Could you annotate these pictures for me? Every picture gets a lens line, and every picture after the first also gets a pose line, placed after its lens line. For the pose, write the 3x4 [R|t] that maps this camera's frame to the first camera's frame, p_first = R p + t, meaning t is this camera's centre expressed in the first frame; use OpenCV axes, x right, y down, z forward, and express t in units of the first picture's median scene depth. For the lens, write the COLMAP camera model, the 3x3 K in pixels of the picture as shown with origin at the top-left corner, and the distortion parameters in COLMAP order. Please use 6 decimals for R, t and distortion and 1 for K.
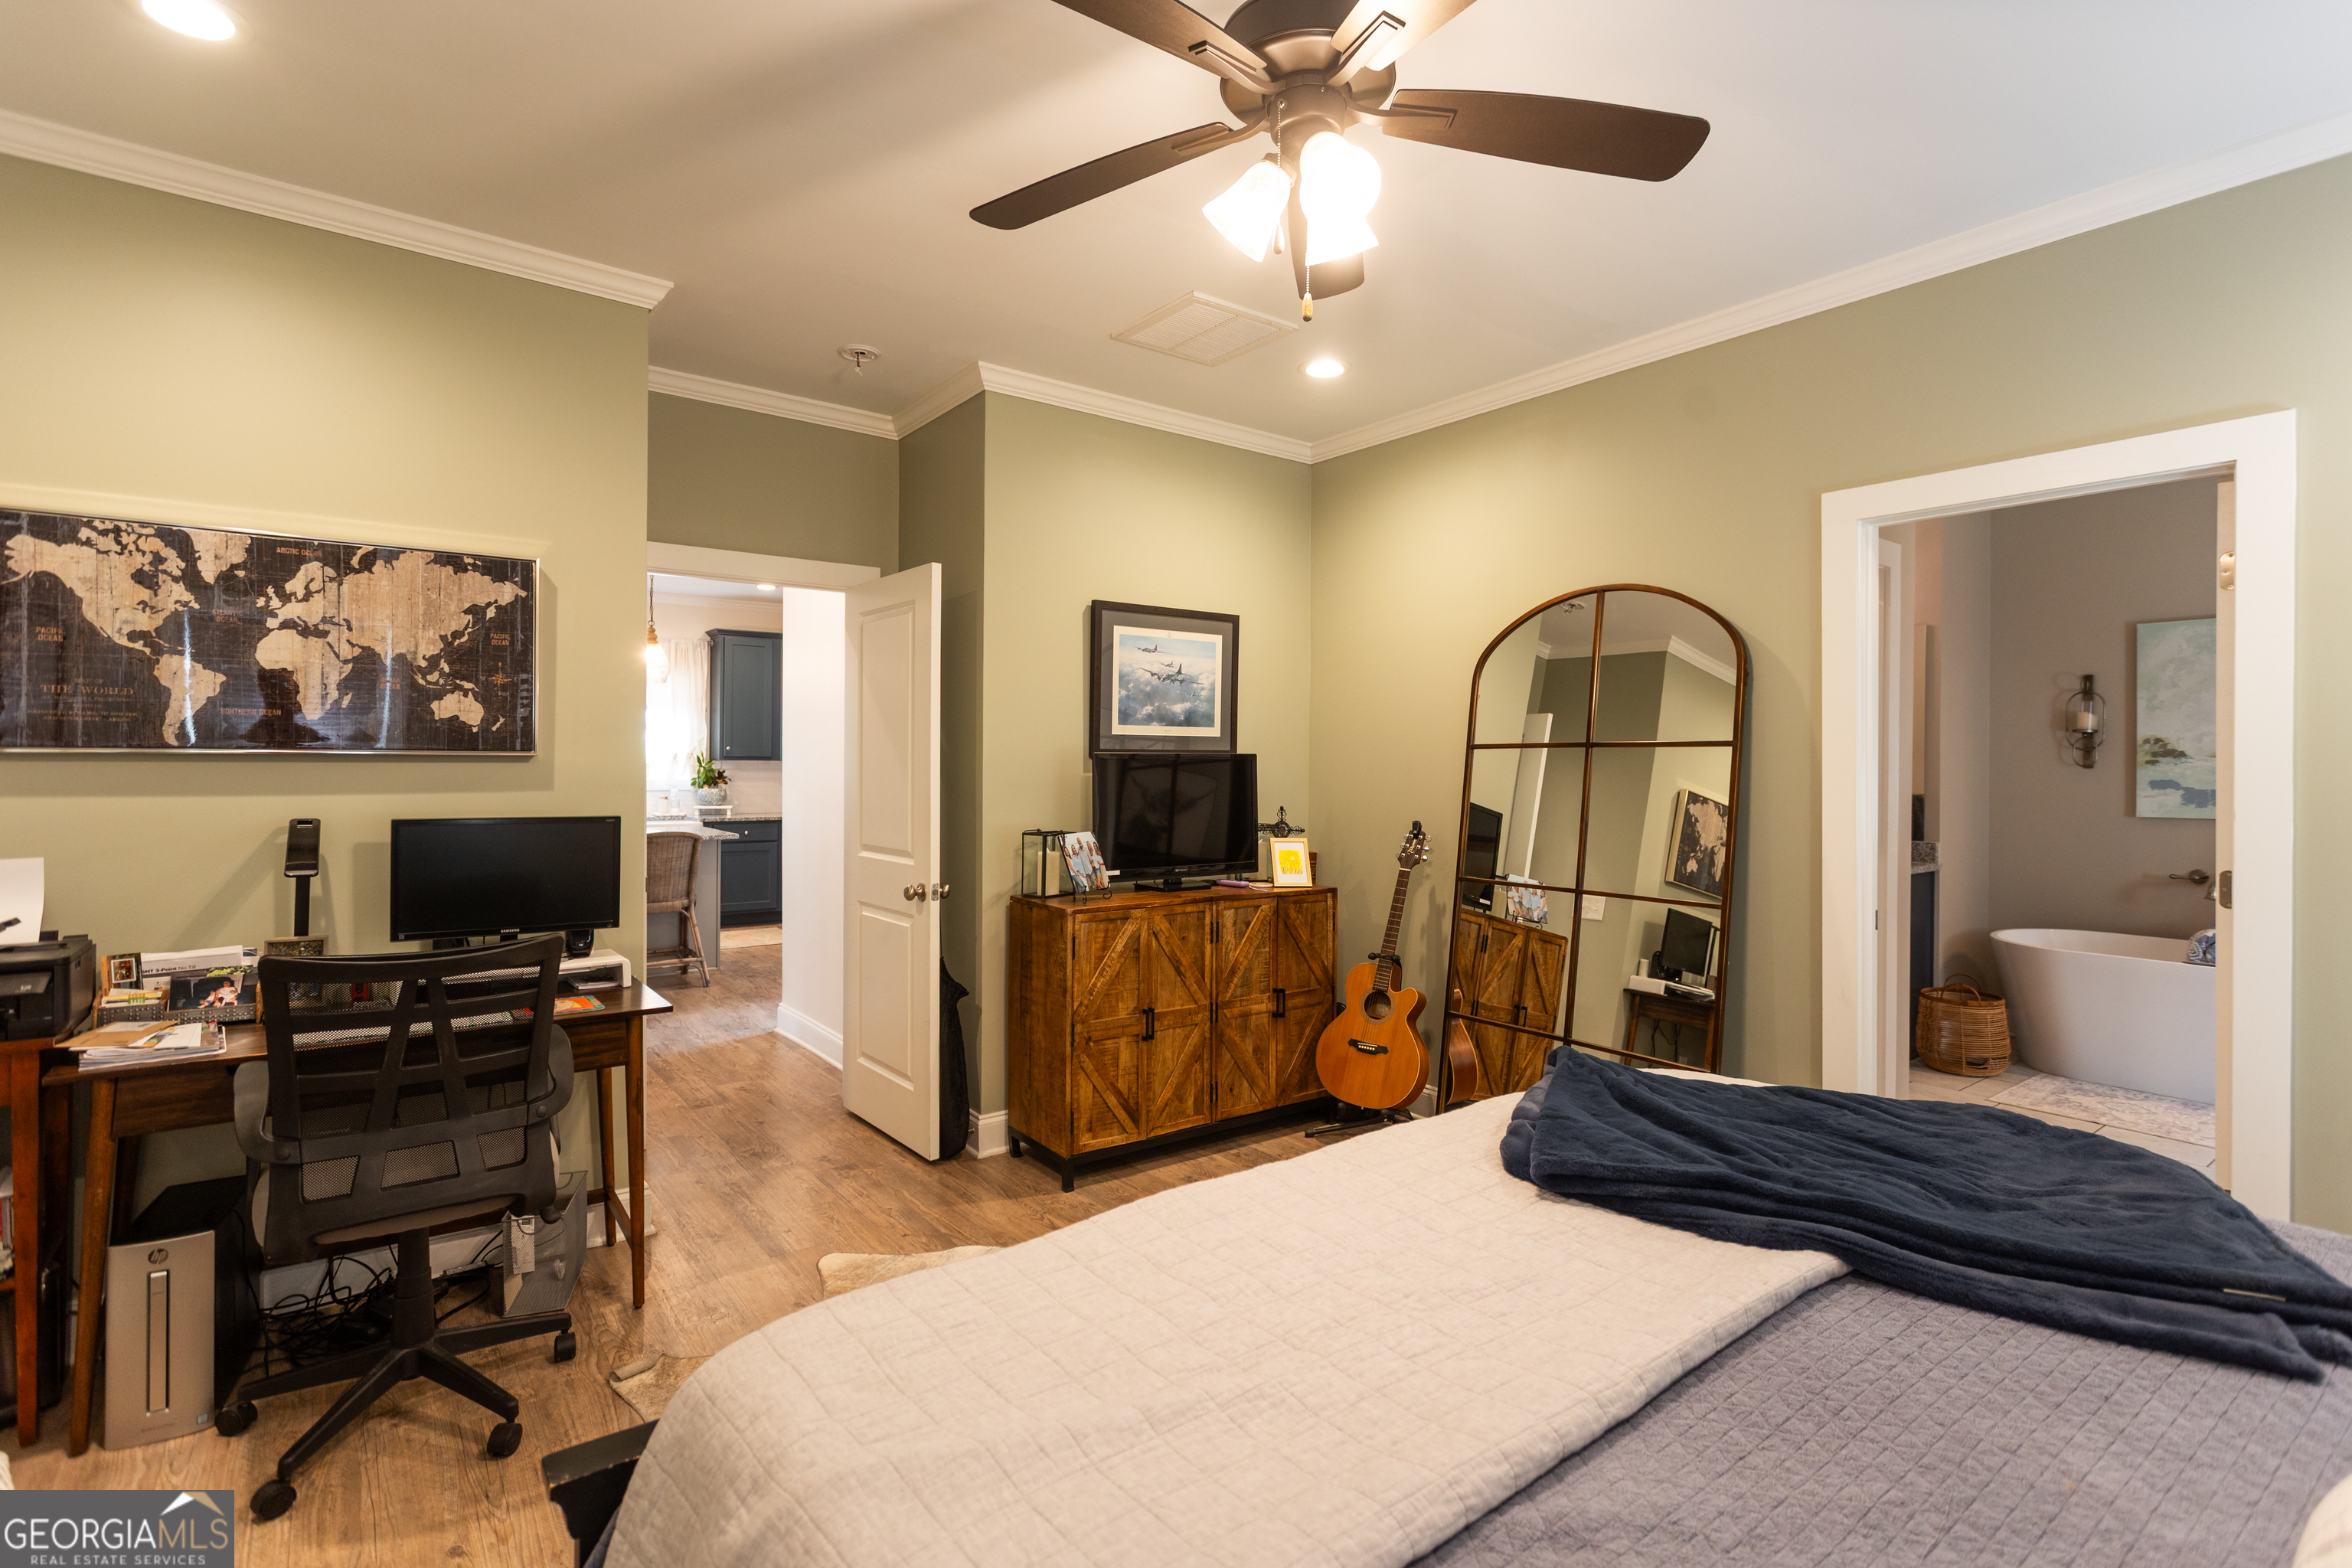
lens RADIAL K [[1124.7, 0, 1170.7], [0, 1124.7, 762.4], [0, 0, 1]] dist [0.006049, 0.000495]
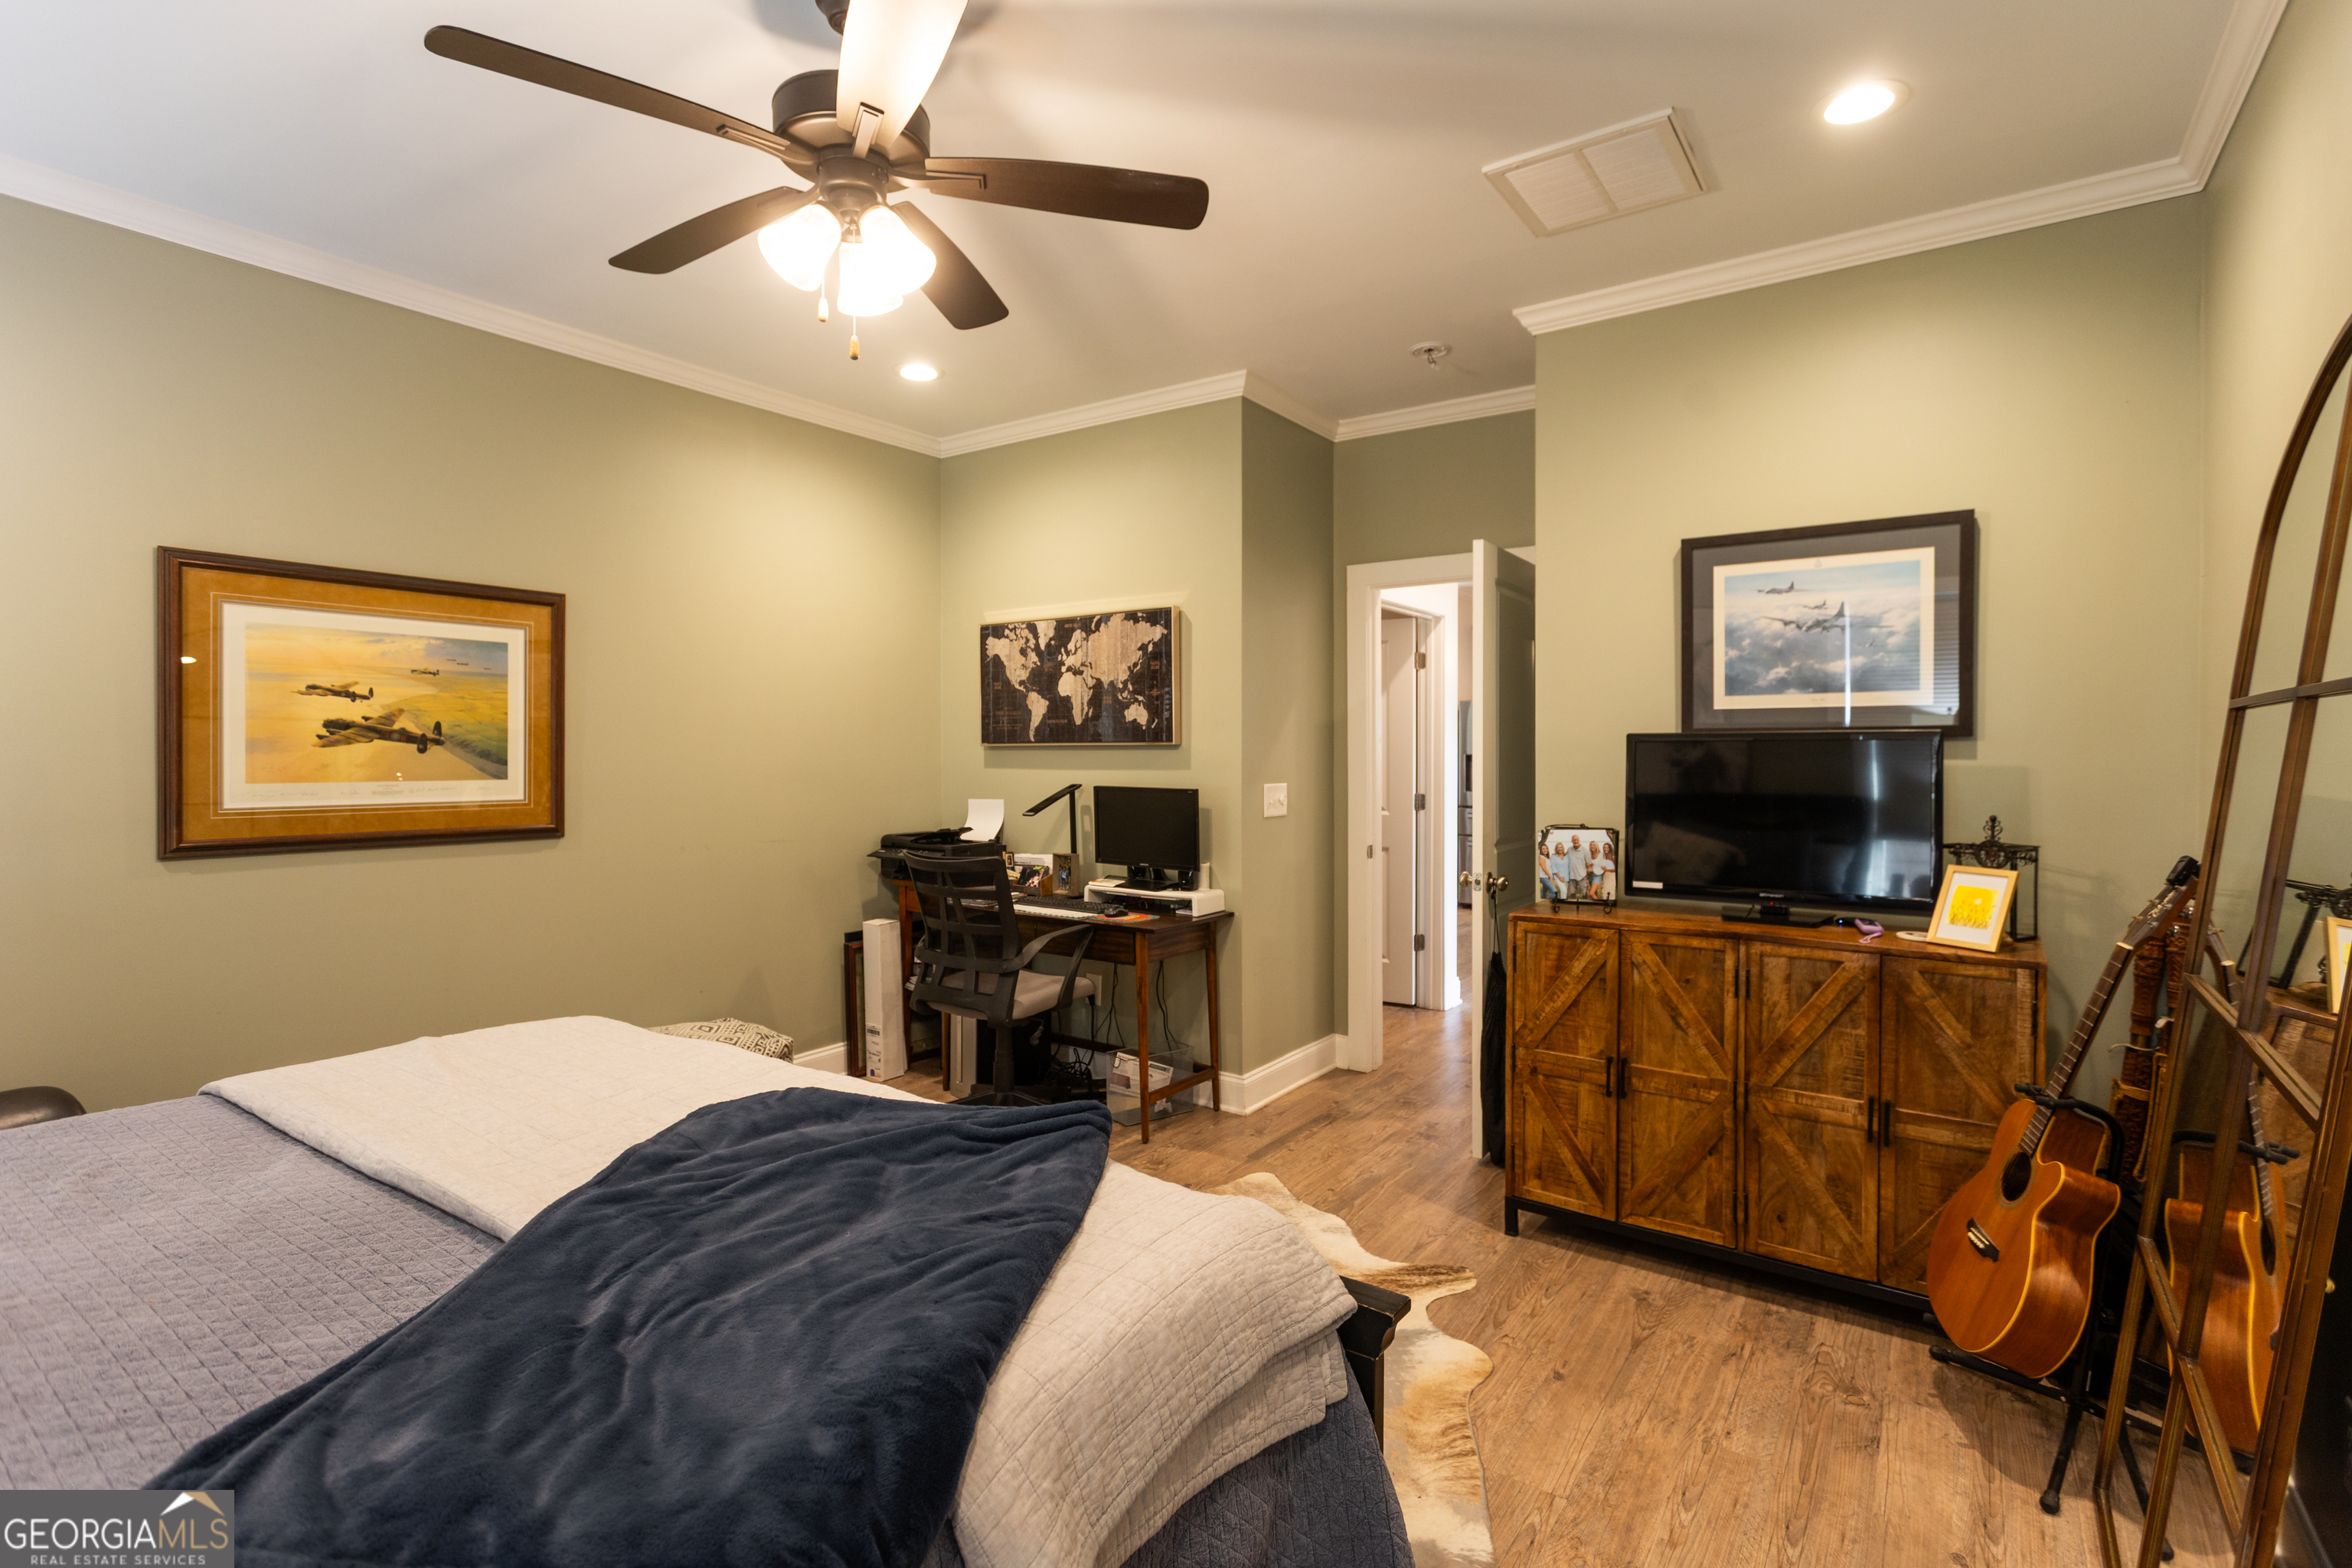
lens RADIAL K [[1124.7, 0, 1170.7], [0, 1124.7, 762.4], [0, 0, 1]] dist [0.006049, 0.000495]
pose [[0.297727, 0.004282, -0.954641, 0.789302], [0.002732, 0.999982, 0.005337, 0.008676], [0.954647, -0.004197, 0.297710, 0.577225]]
